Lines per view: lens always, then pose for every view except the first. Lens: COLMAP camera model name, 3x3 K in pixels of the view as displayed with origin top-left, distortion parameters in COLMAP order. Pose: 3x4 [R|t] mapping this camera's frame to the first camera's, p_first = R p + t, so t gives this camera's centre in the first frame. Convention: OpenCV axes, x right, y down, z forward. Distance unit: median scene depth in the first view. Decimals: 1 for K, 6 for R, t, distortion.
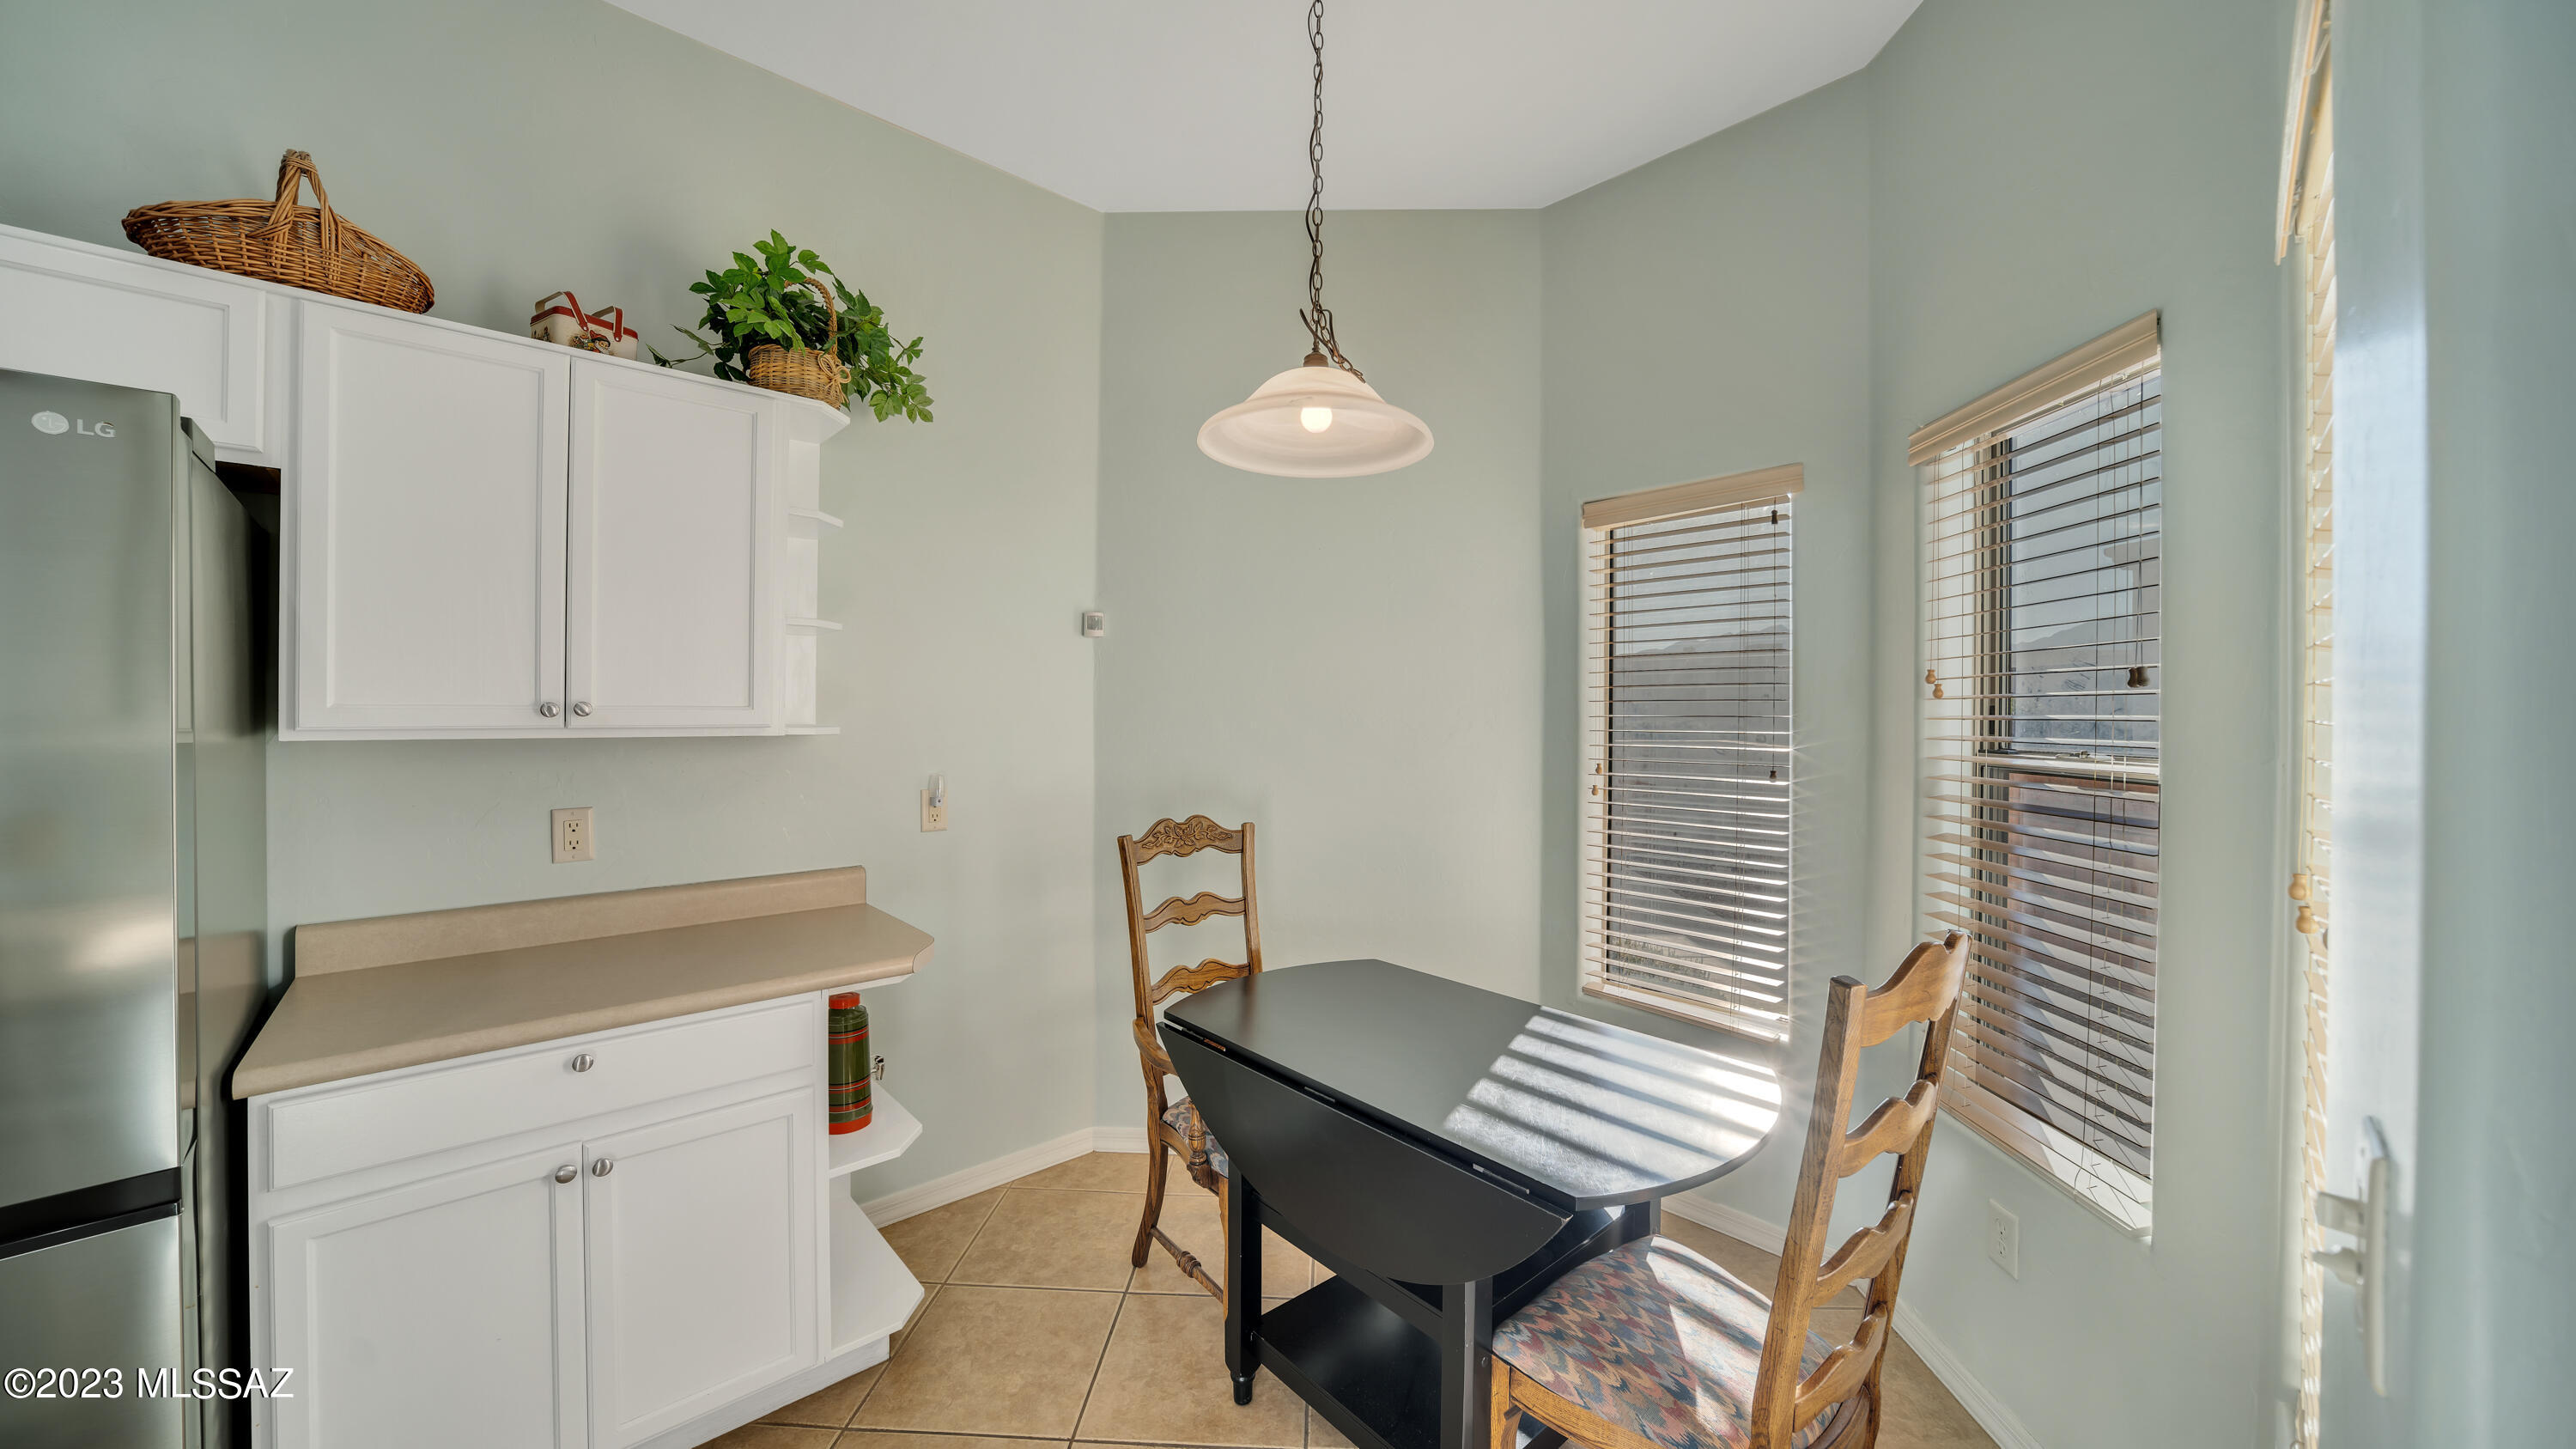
lens RADIAL K [[894.5, 0, 1269.3], [0, 894.5, 715.4], [0, 0, 1]] dist [-0.007764, 0.000868]
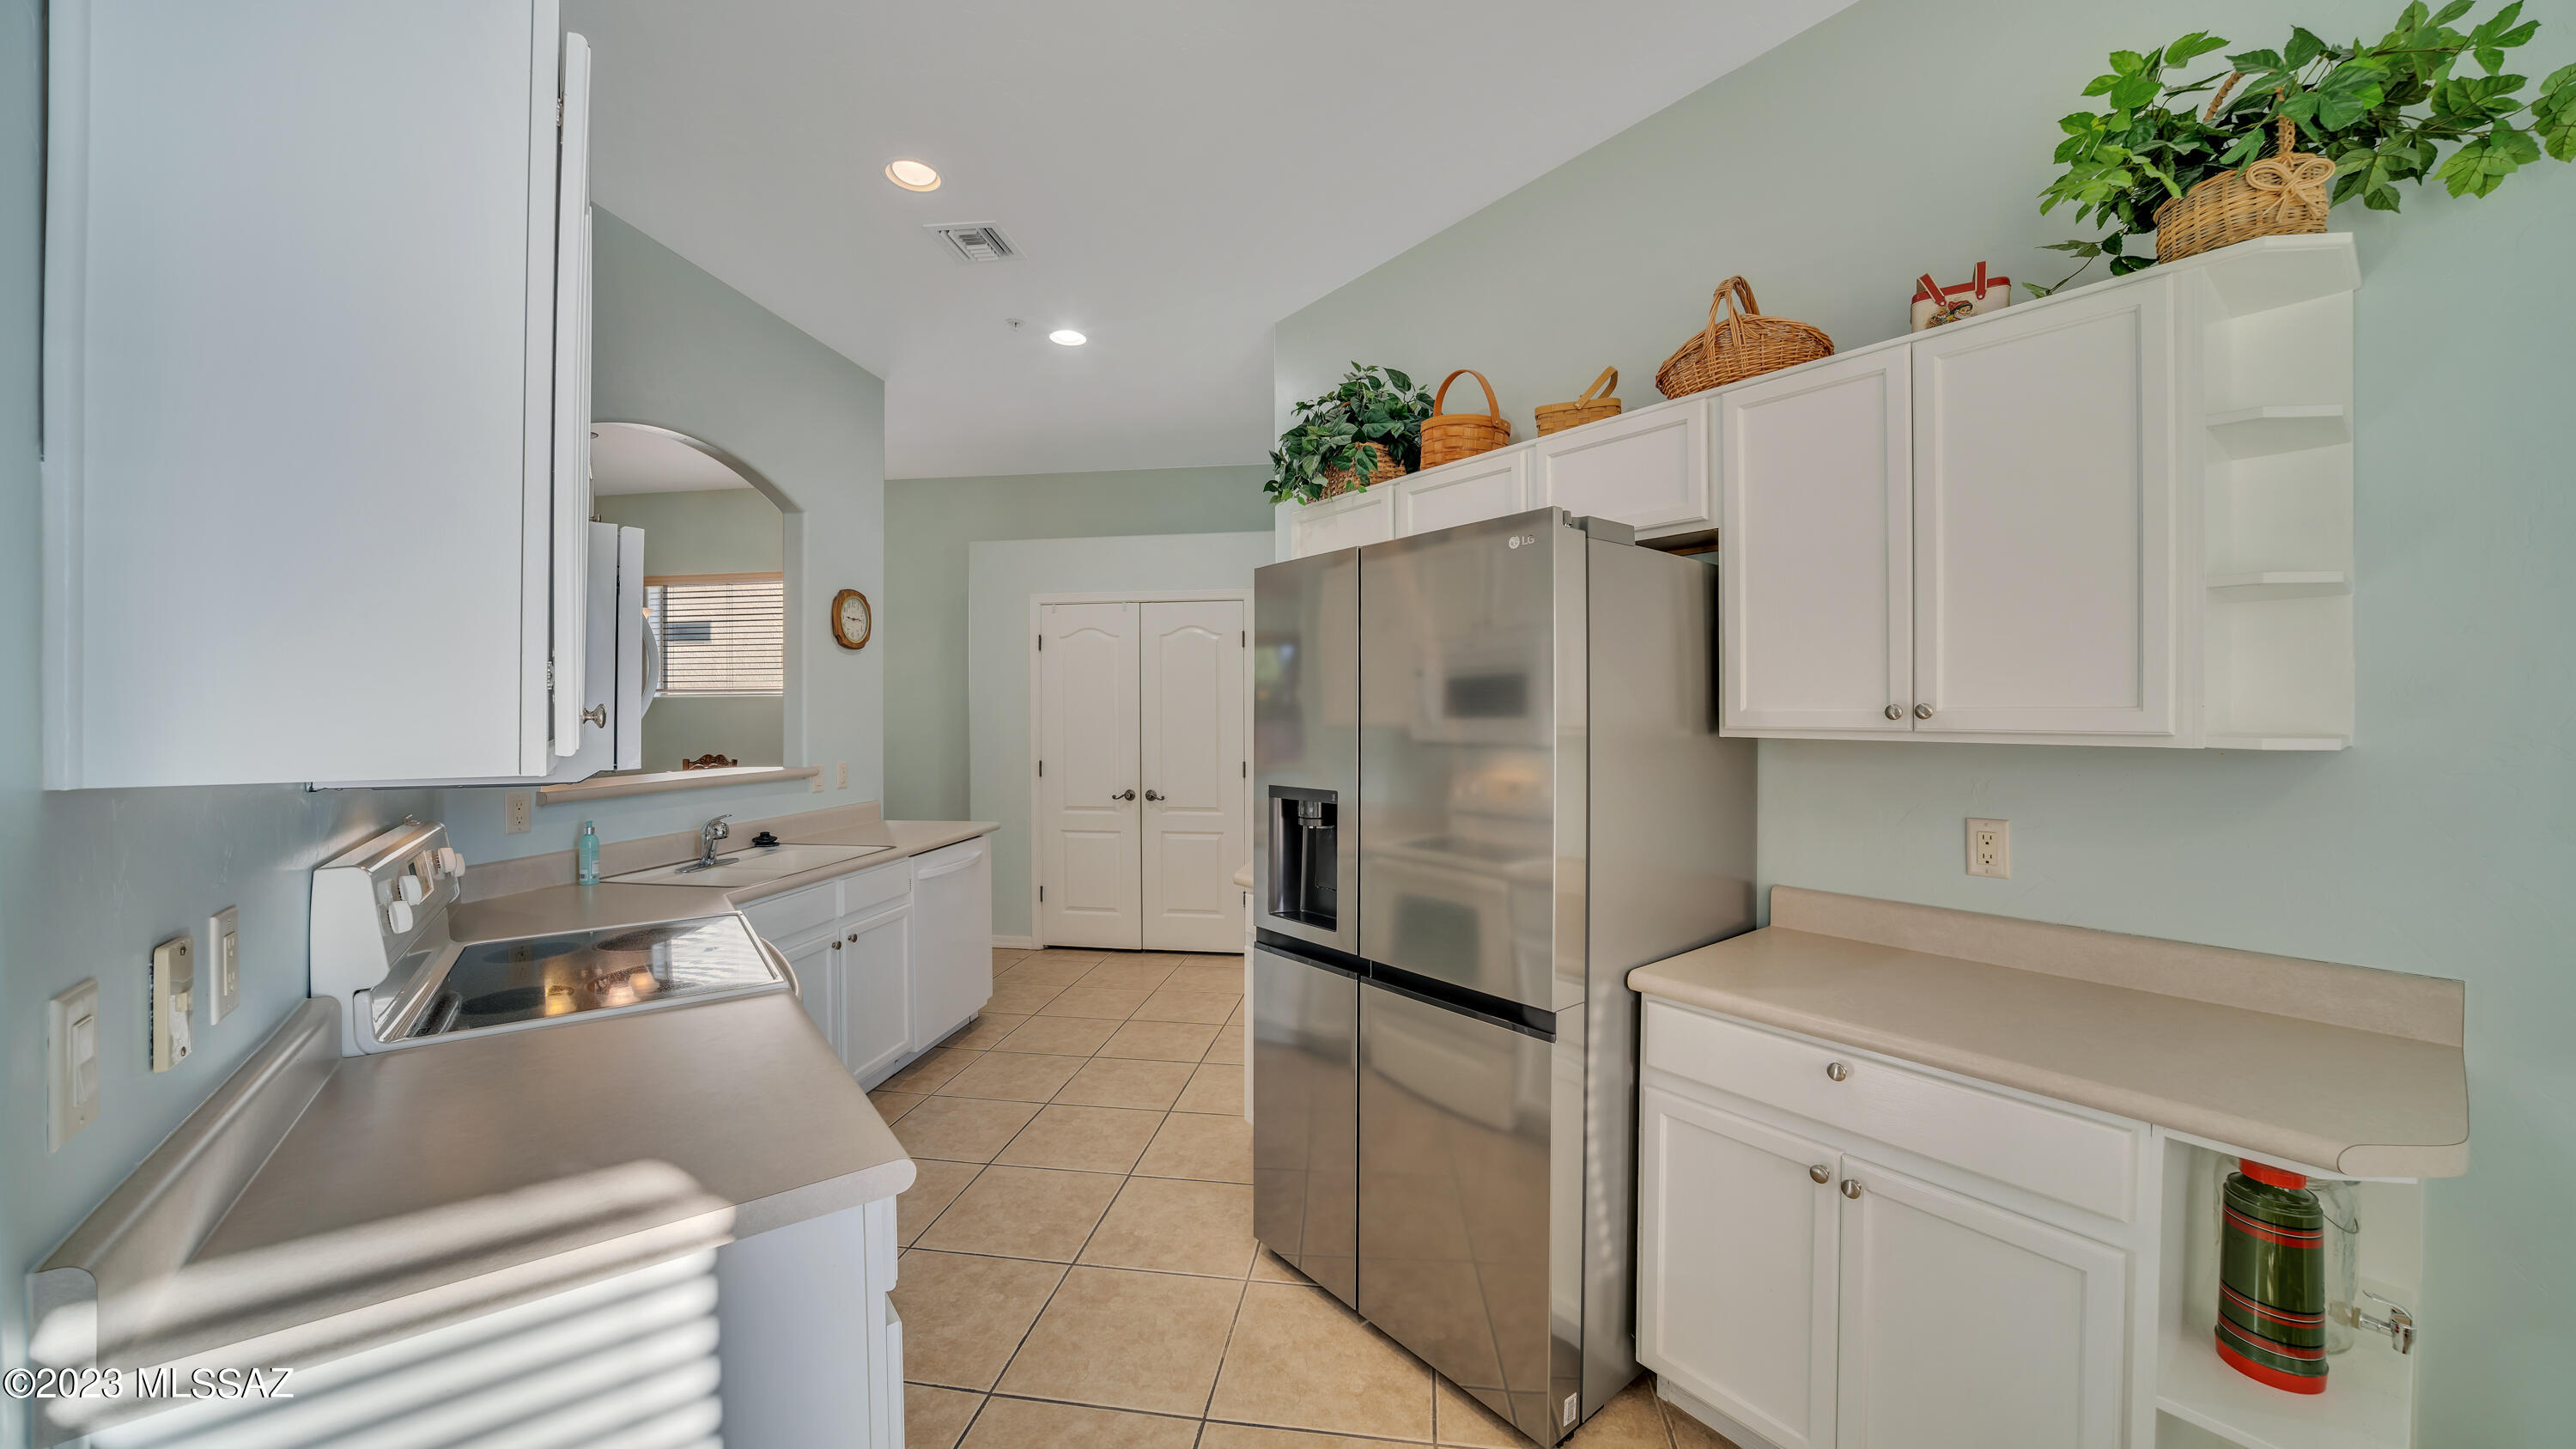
lens RADIAL K [[894.5, 0, 1277.1], [0, 894.5, 715.9], [0, 0, 1]] dist [-0.007764, 0.000868]
pose [[-0.036560, 0.002038, -0.999329, 0.189033], [-0.003407, 0.999992, 0.002164, -0.002065], [0.999326, 0.003484, -0.036553, 0.338606]]
